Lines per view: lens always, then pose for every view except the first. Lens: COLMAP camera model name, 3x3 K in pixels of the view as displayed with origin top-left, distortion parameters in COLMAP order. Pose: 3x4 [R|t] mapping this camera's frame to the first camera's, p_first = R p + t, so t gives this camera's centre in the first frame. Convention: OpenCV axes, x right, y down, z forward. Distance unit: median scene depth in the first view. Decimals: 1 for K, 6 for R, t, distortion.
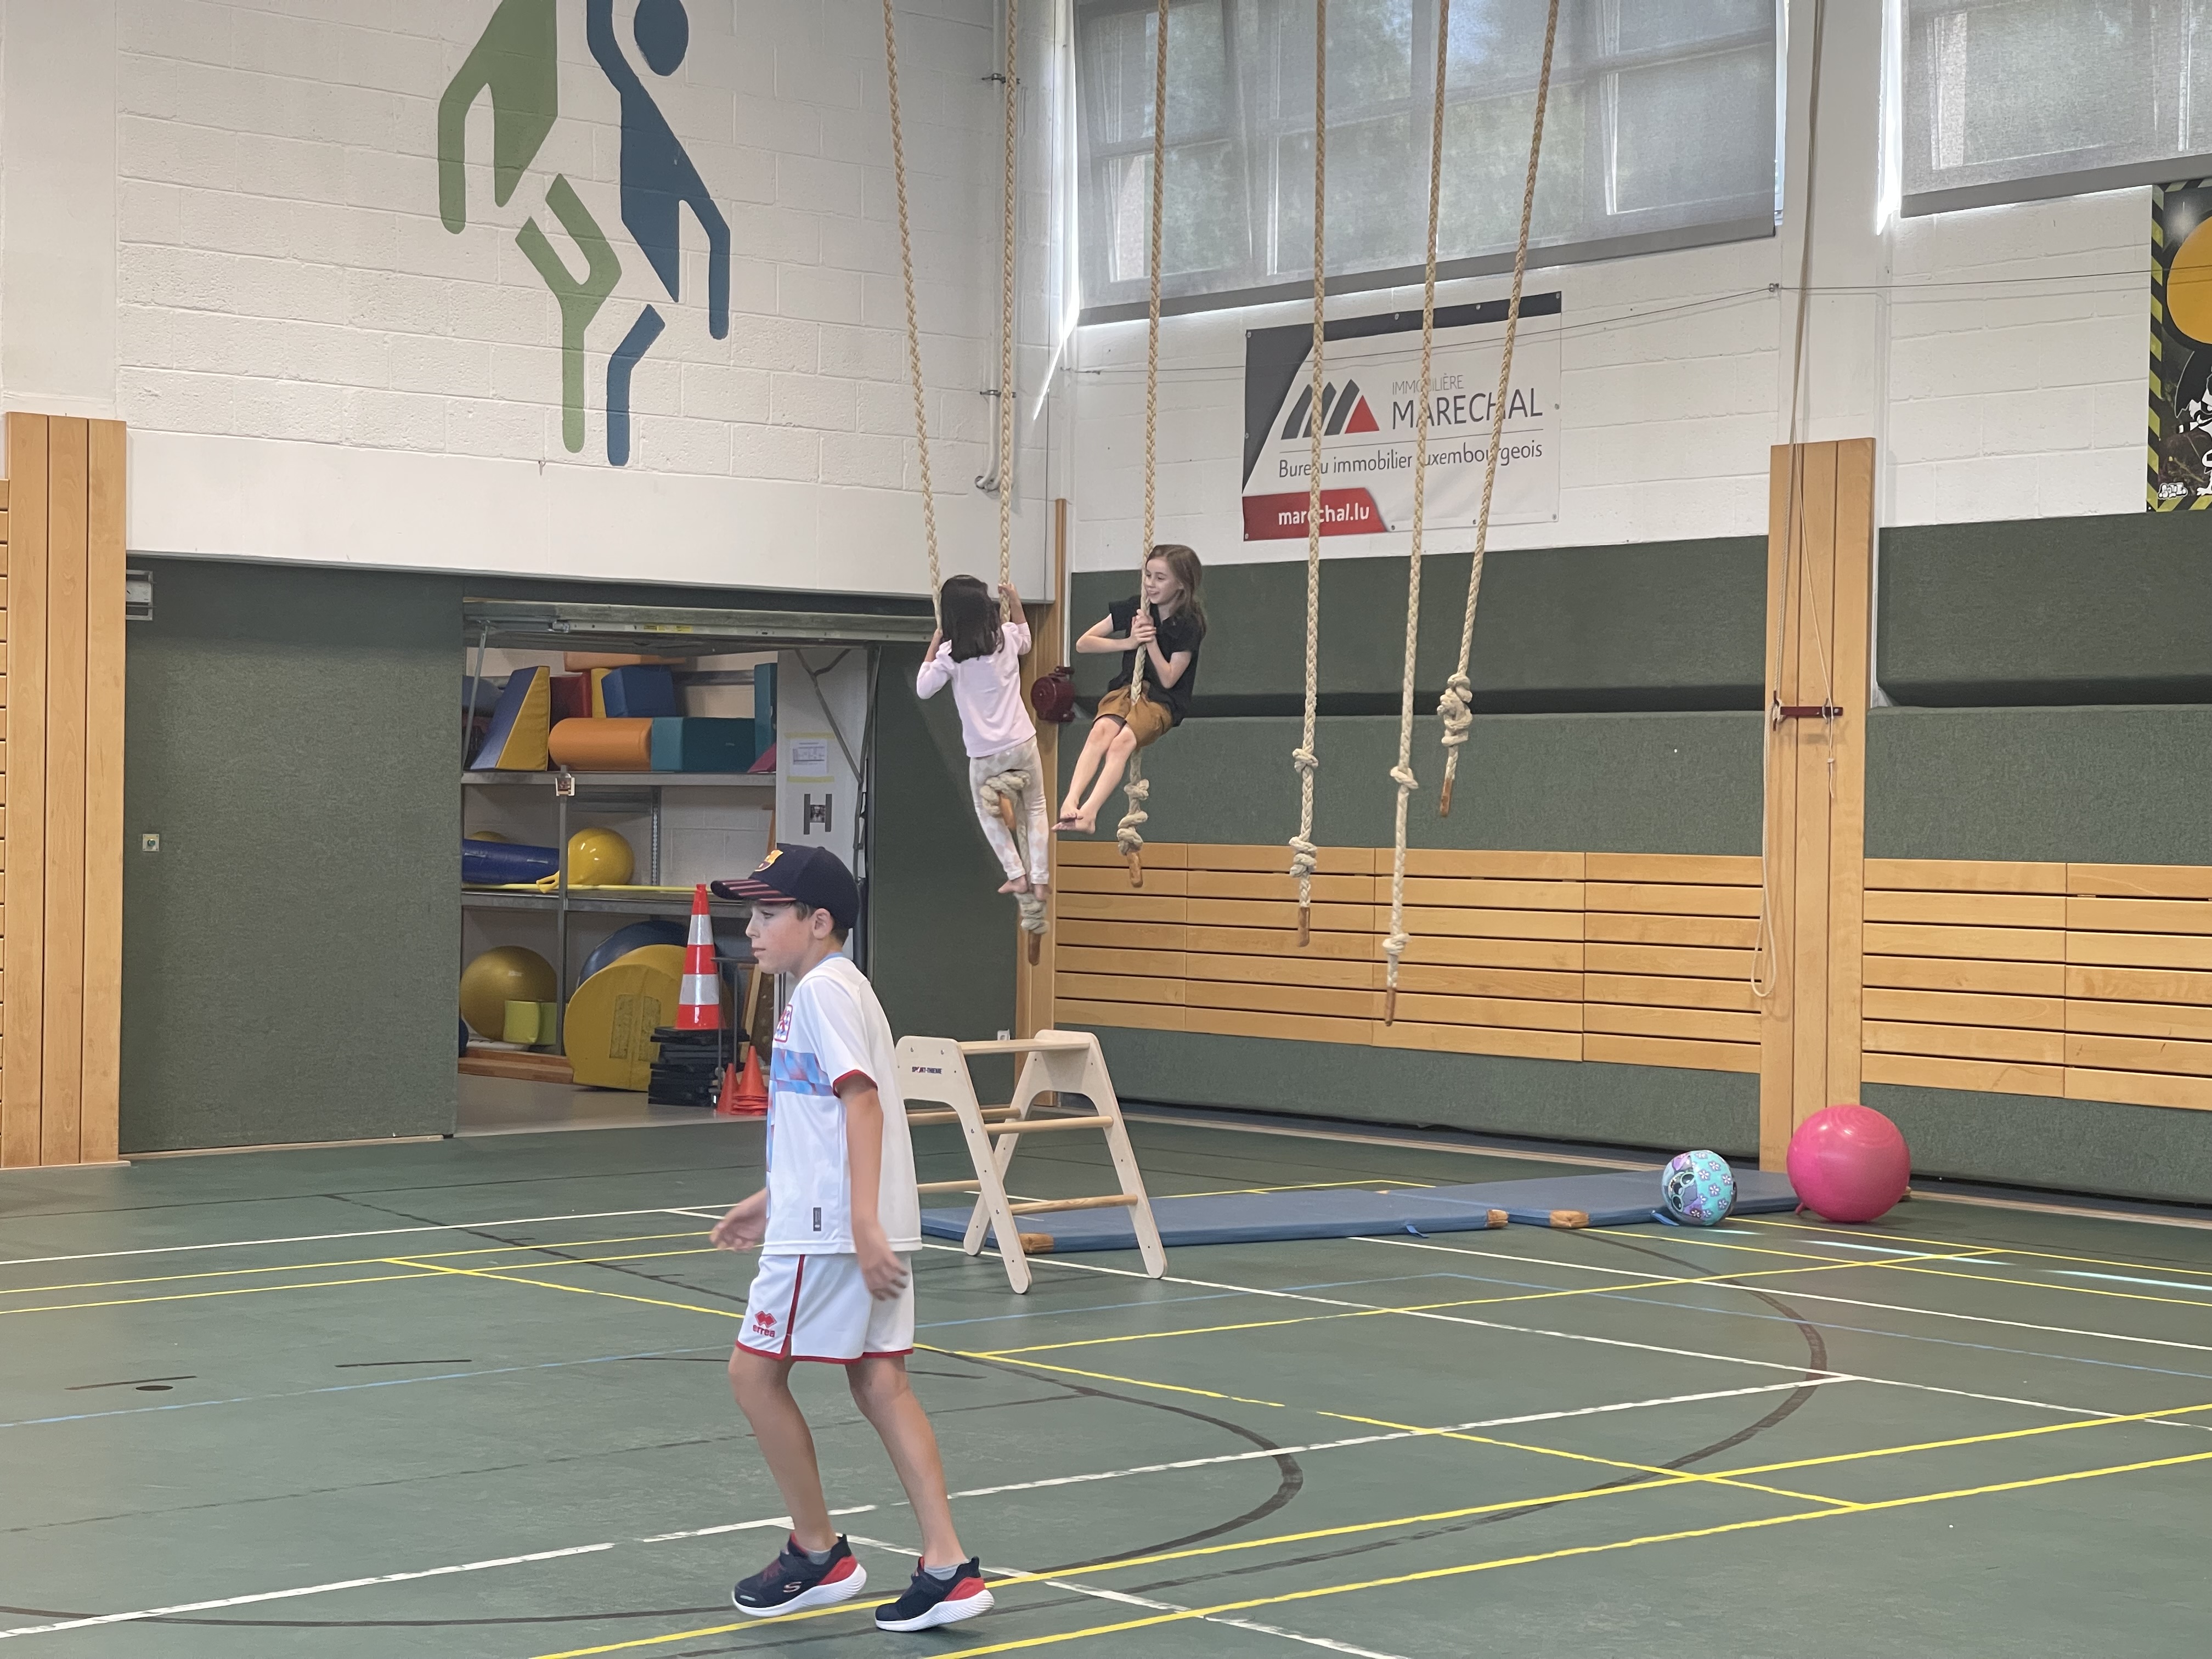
lens RADIAL K [[3992.8, 0, 1120.4], [0, 3992.8, 807.4], [0, 0, 1]] dist [0.229094, 0.000000]
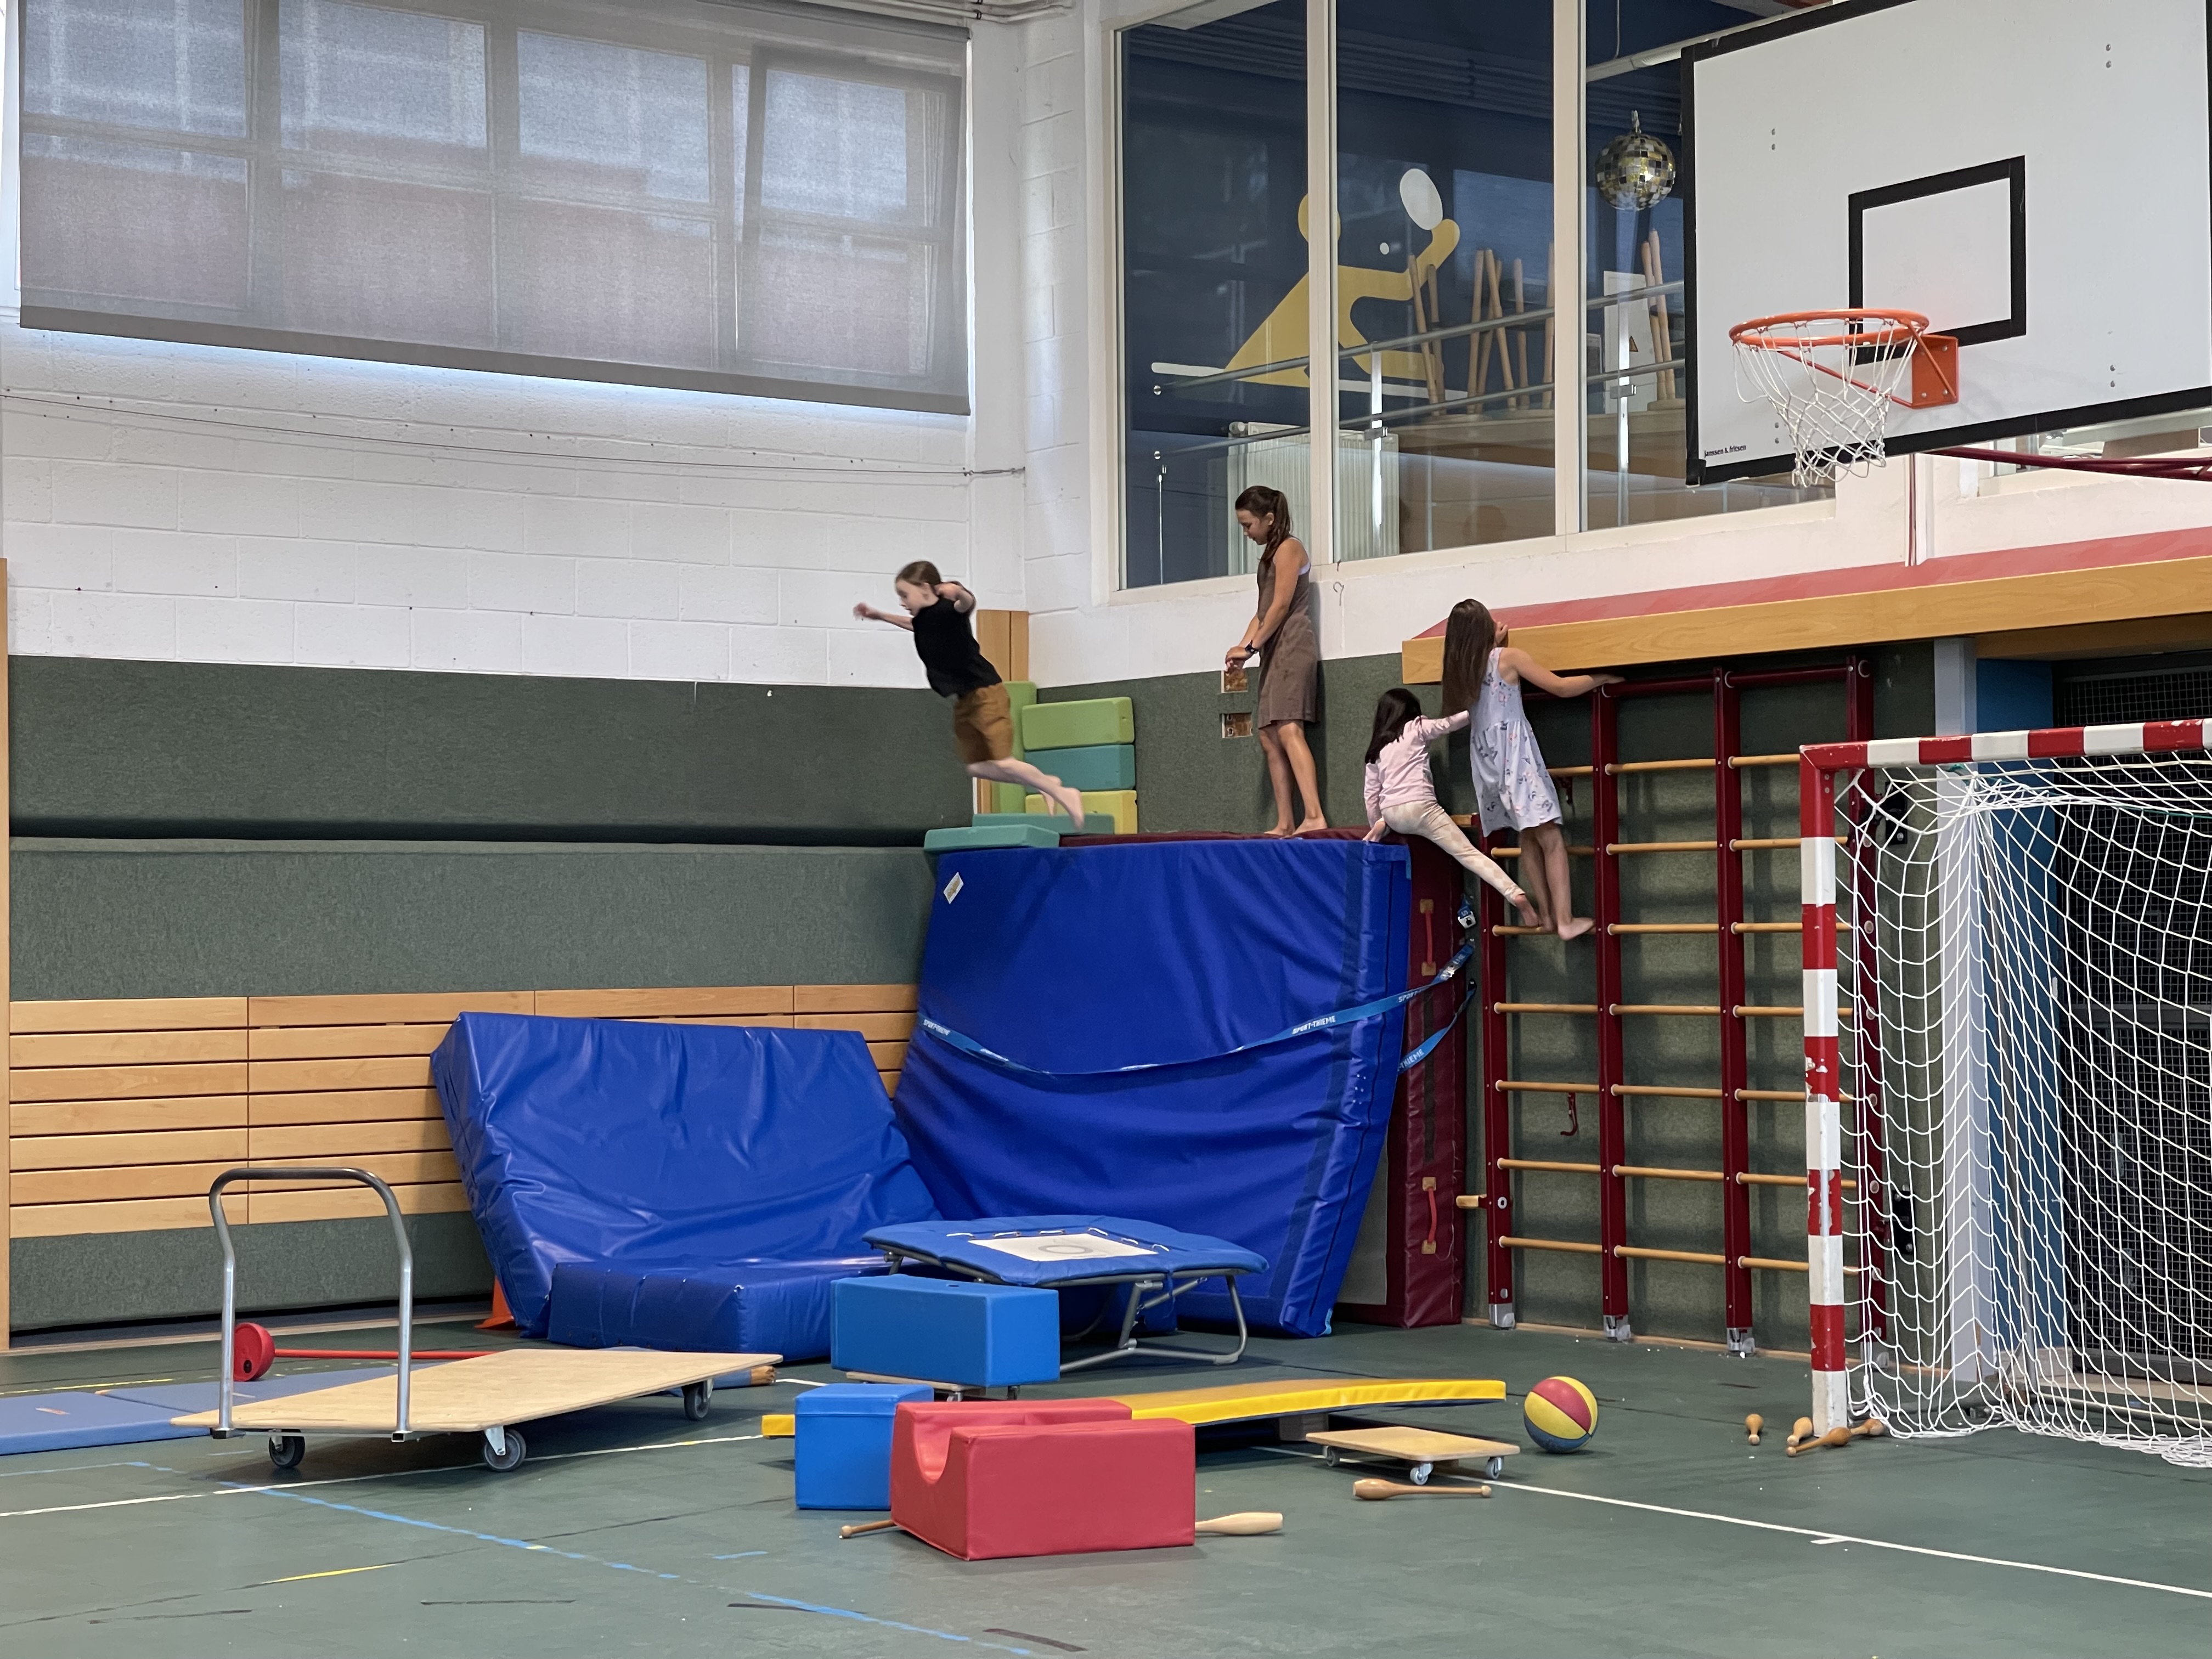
lens RADIAL K [[3992.8, 0, 1123.8], [0, 3992.8, 848.9], [0, 0, 1]] dist [0.229094, 0.000000]
pose [[0.105965, 0.012011, 0.994297, -0.673953], [0.011568, 0.999844, -0.013311, -0.007274], [-0.994303, 0.012913, 0.105810, 0.584217]]
